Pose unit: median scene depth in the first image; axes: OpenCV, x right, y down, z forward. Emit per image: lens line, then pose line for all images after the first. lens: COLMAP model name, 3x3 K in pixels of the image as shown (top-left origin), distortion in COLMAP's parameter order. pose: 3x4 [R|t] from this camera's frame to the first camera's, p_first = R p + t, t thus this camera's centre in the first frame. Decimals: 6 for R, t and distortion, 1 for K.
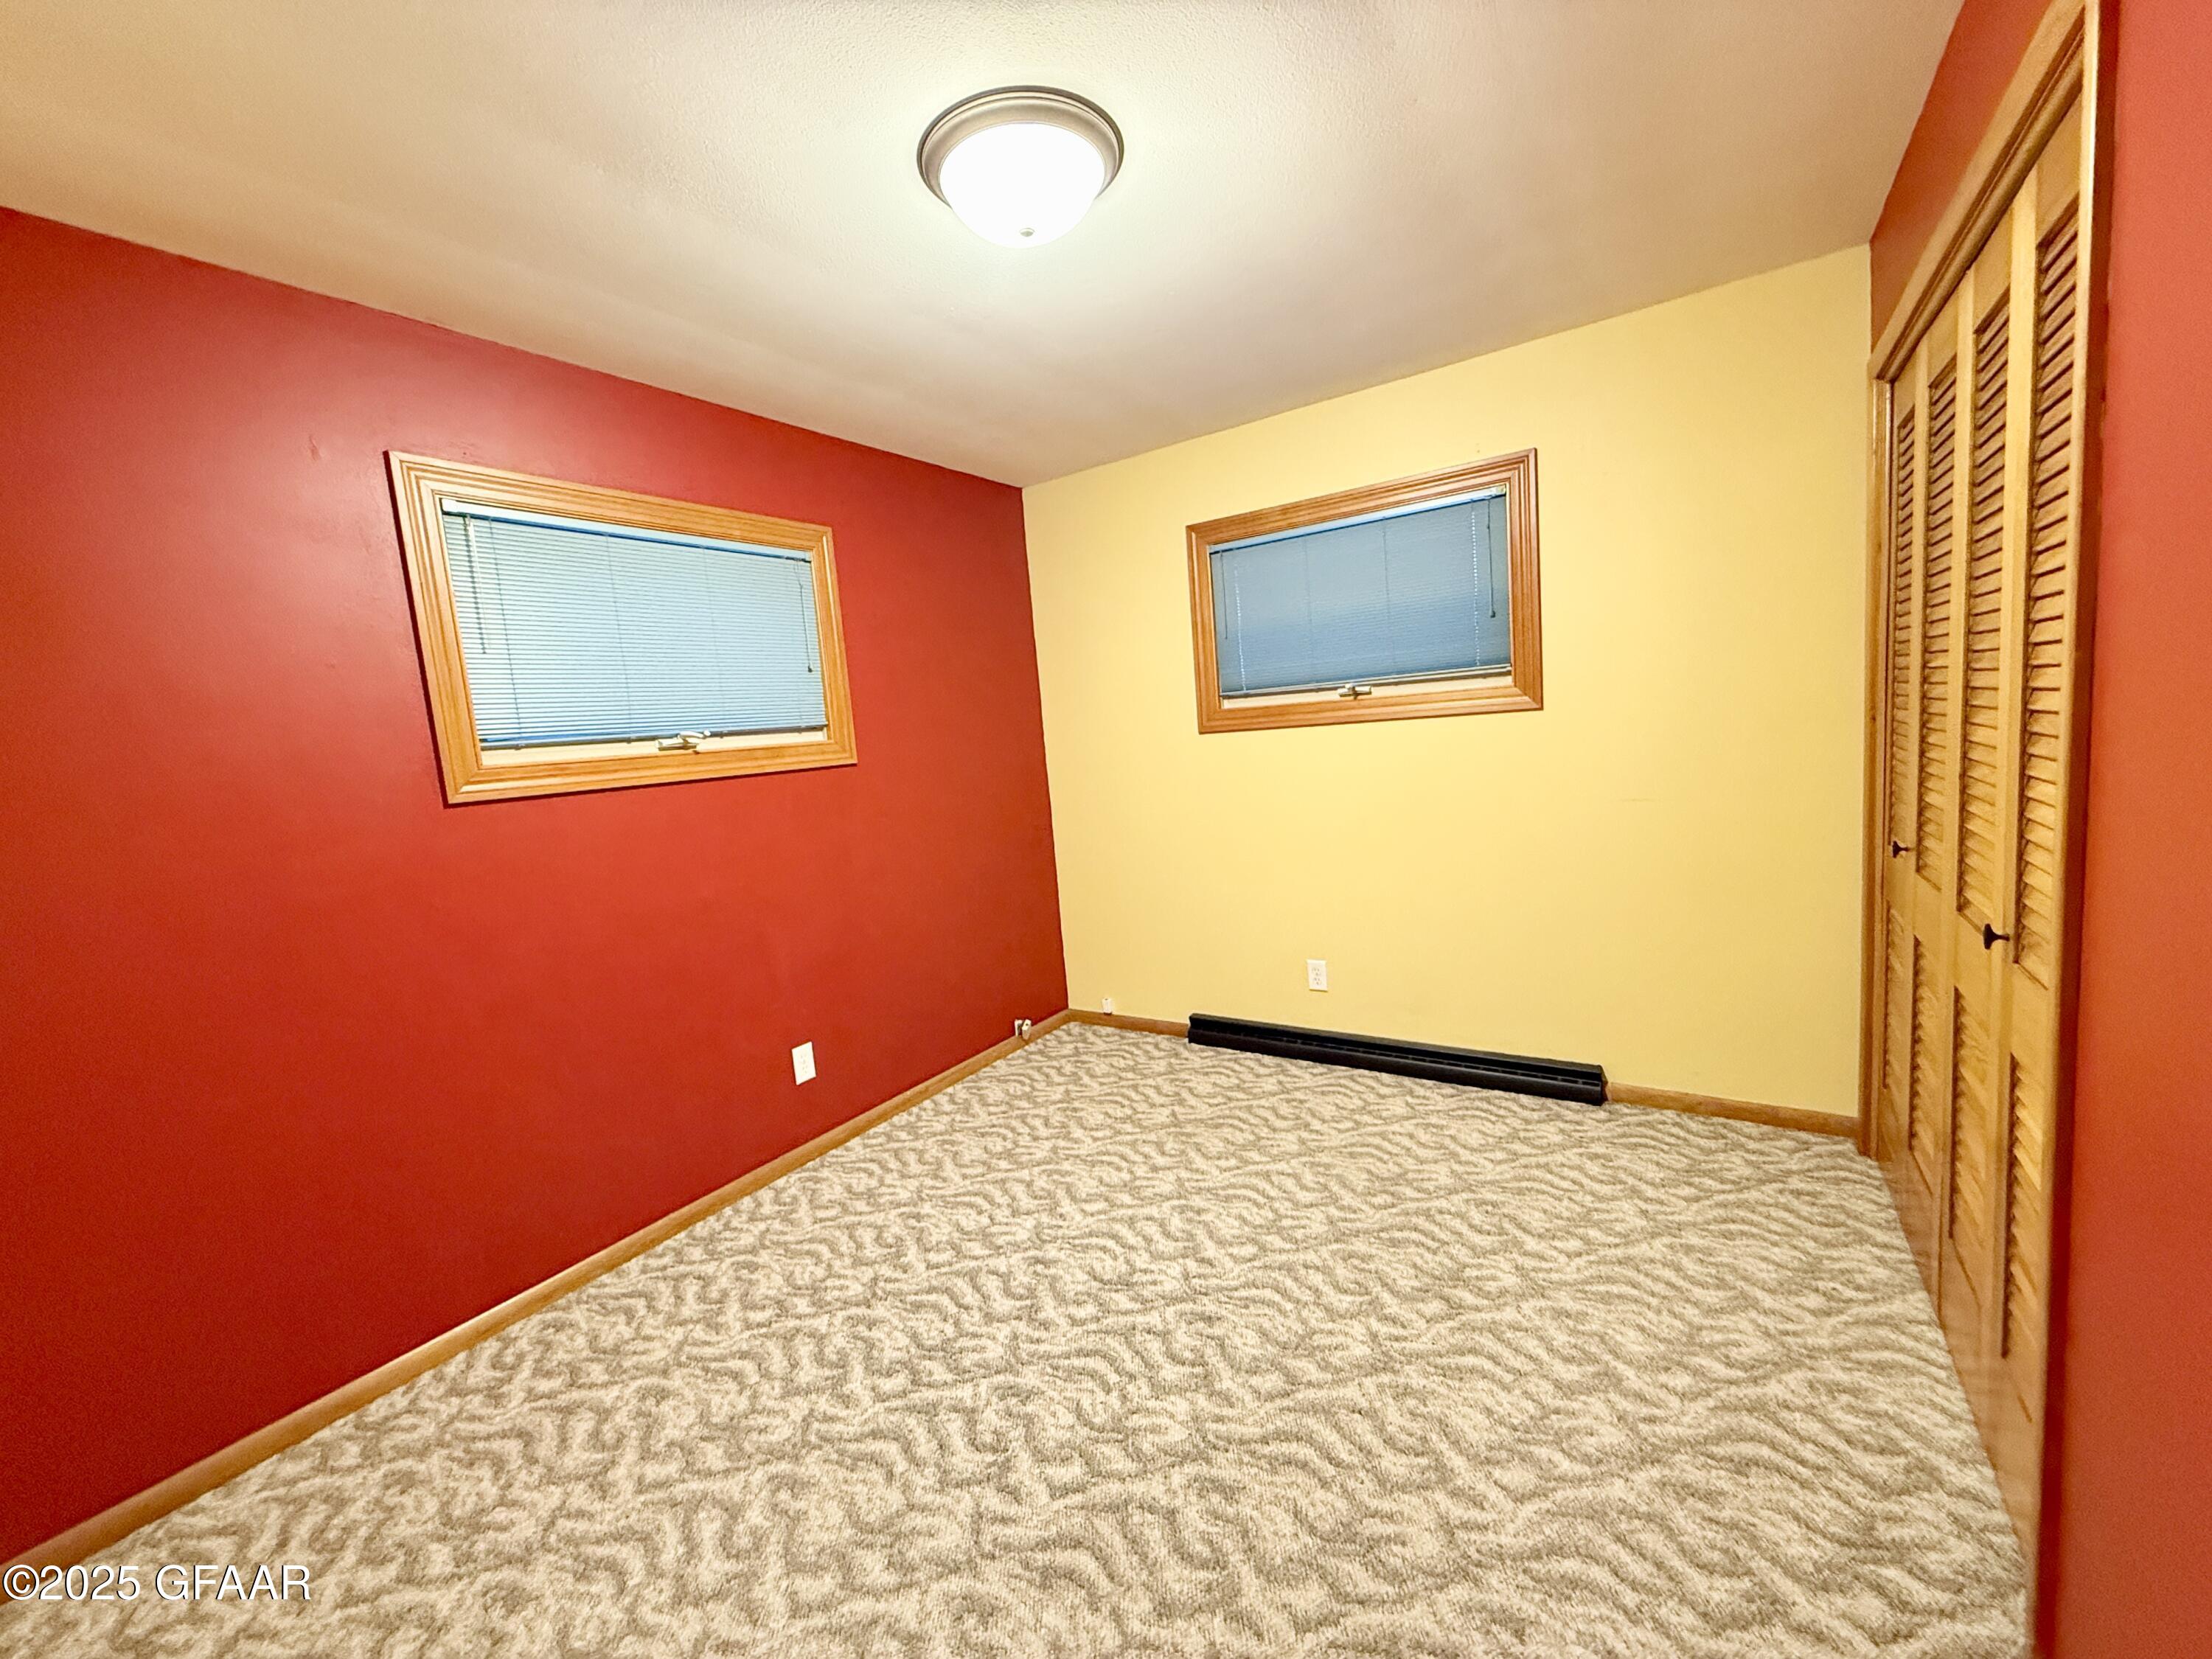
lens RADIAL K [[877.0, 0, 1101.2], [0, 877.0, 828.9], [0, 0, 1]] dist [-0.000878, -0.000009]
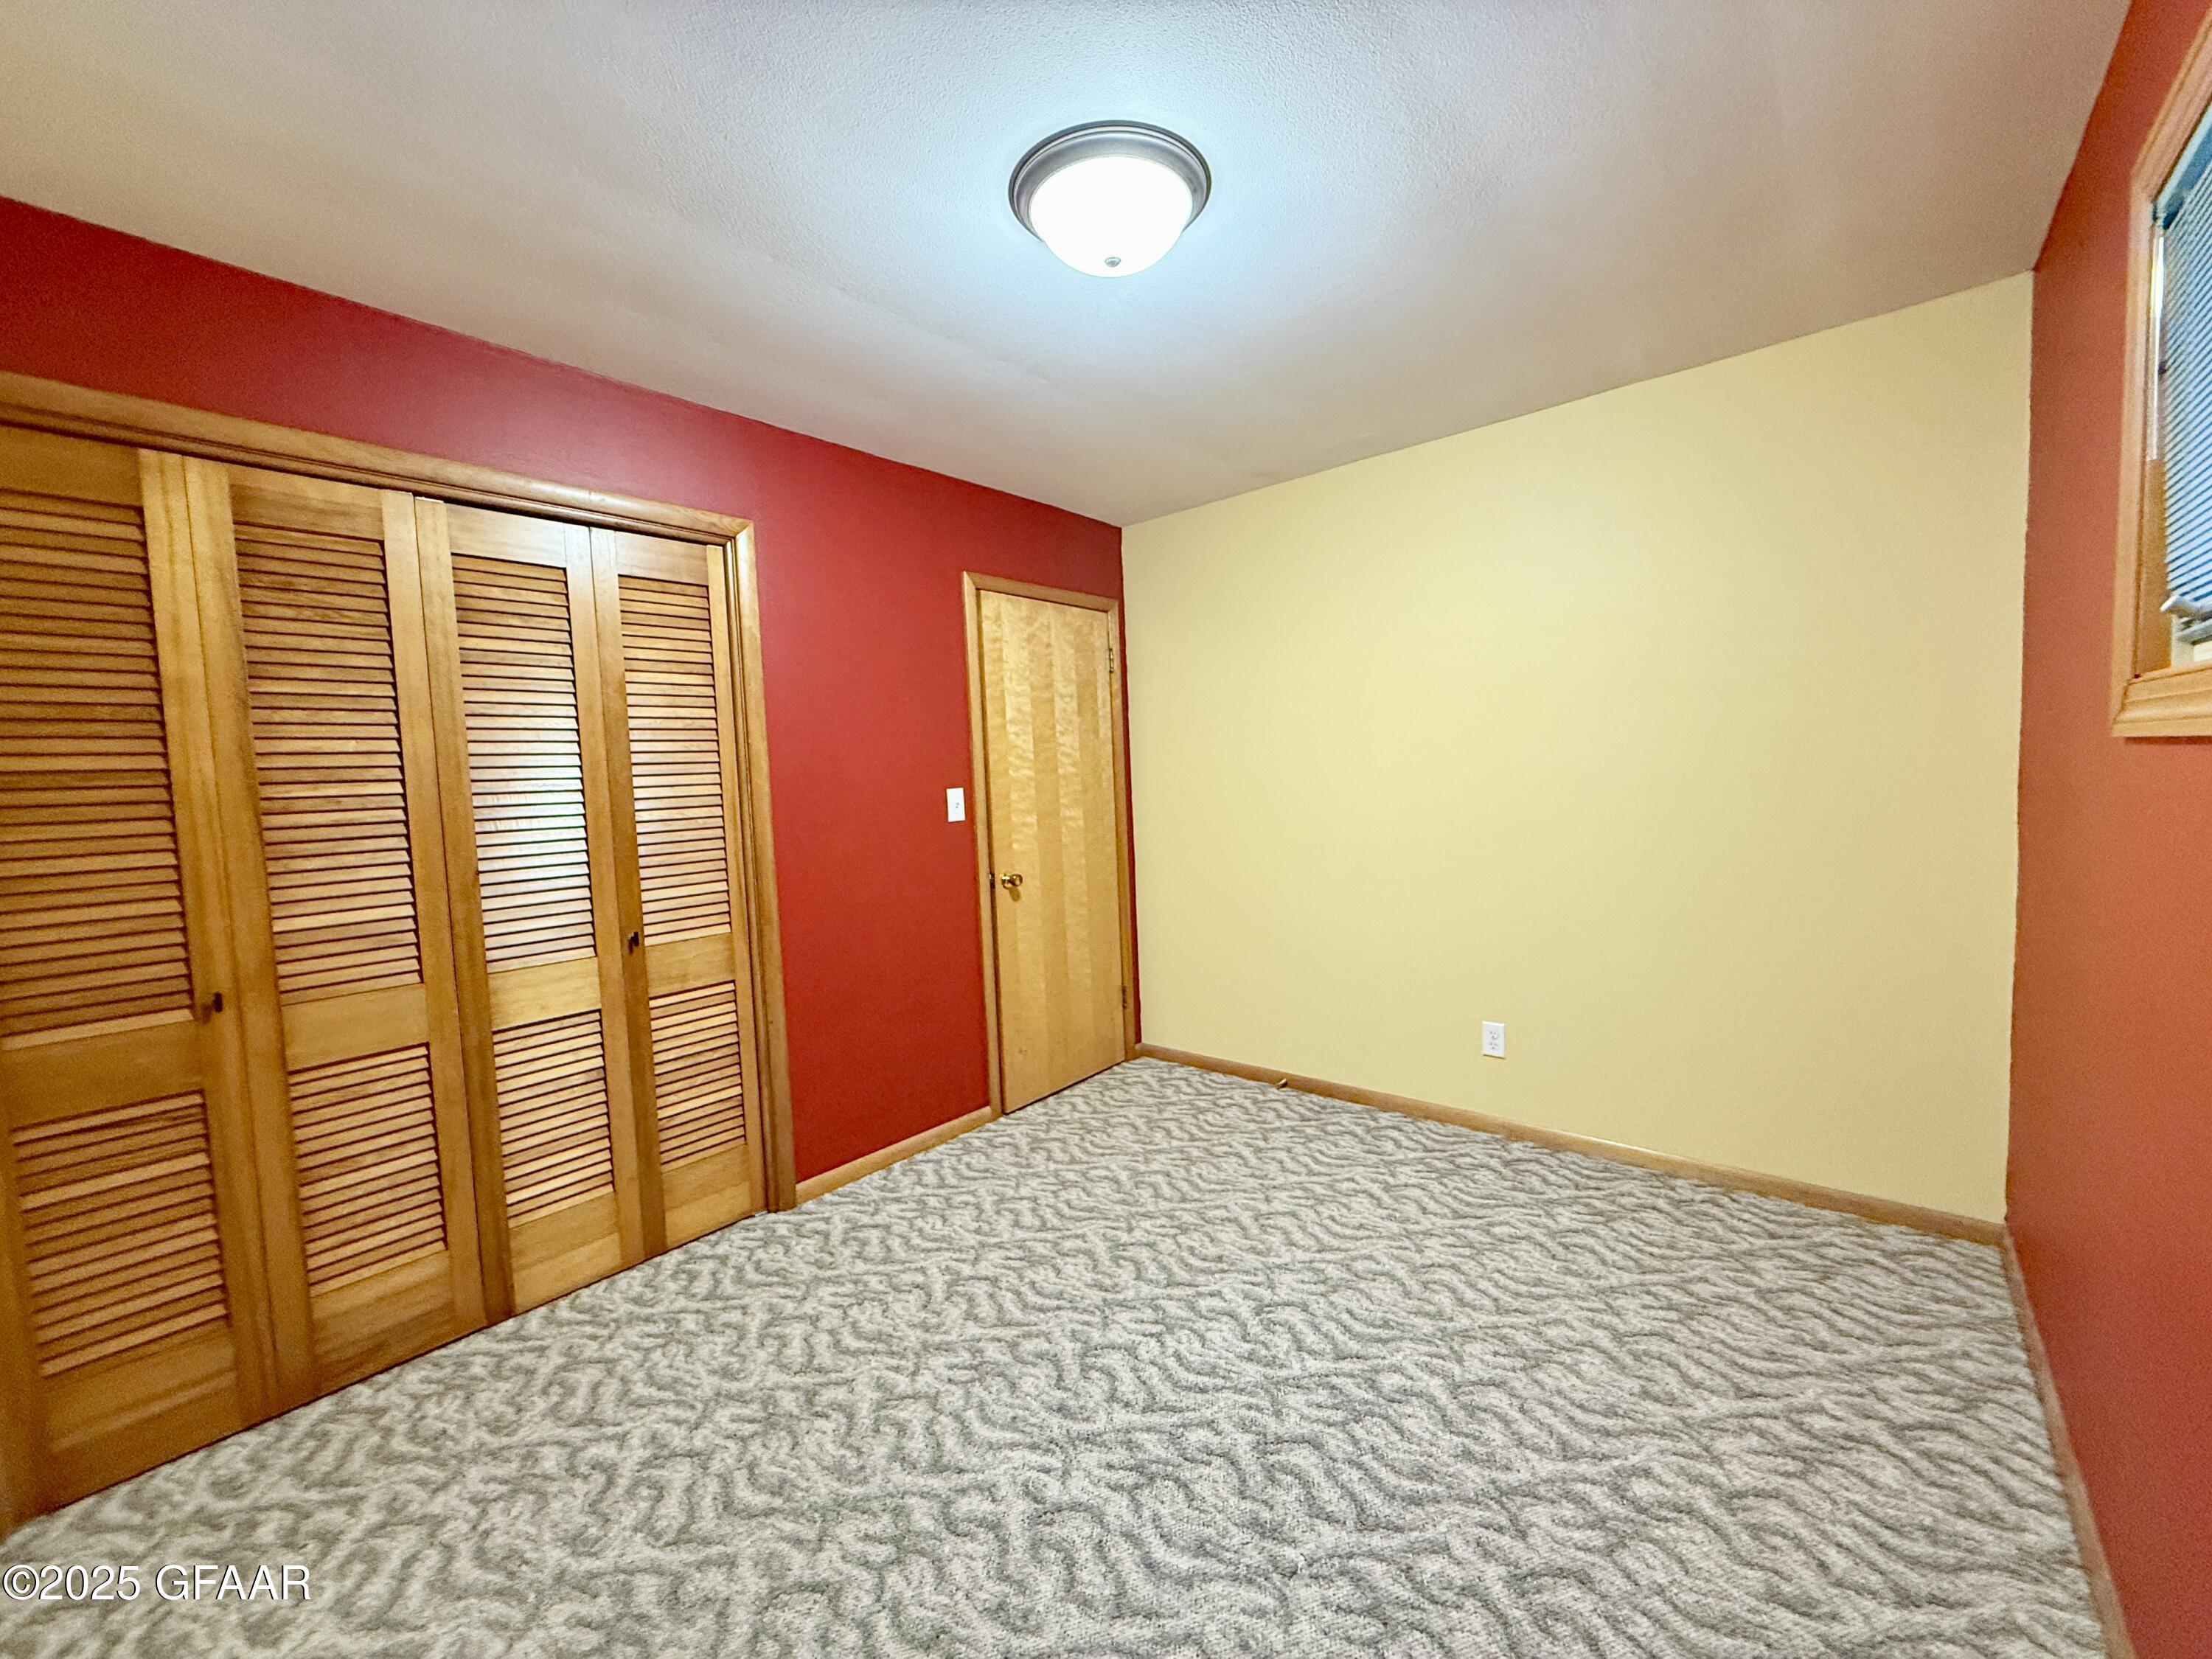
lens RADIAL K [[877.0, 0, 1101.2], [0, 877.0, 828.9], [0, 0, 1]] dist [-0.000878, -0.000009]
pose [[-0.985393, 0.116284, 0.124415, -0.100260], [0.135964, 0.977110, 0.163617, -0.171275], [-0.102541, 0.178143, -0.978647, 1.747894]]
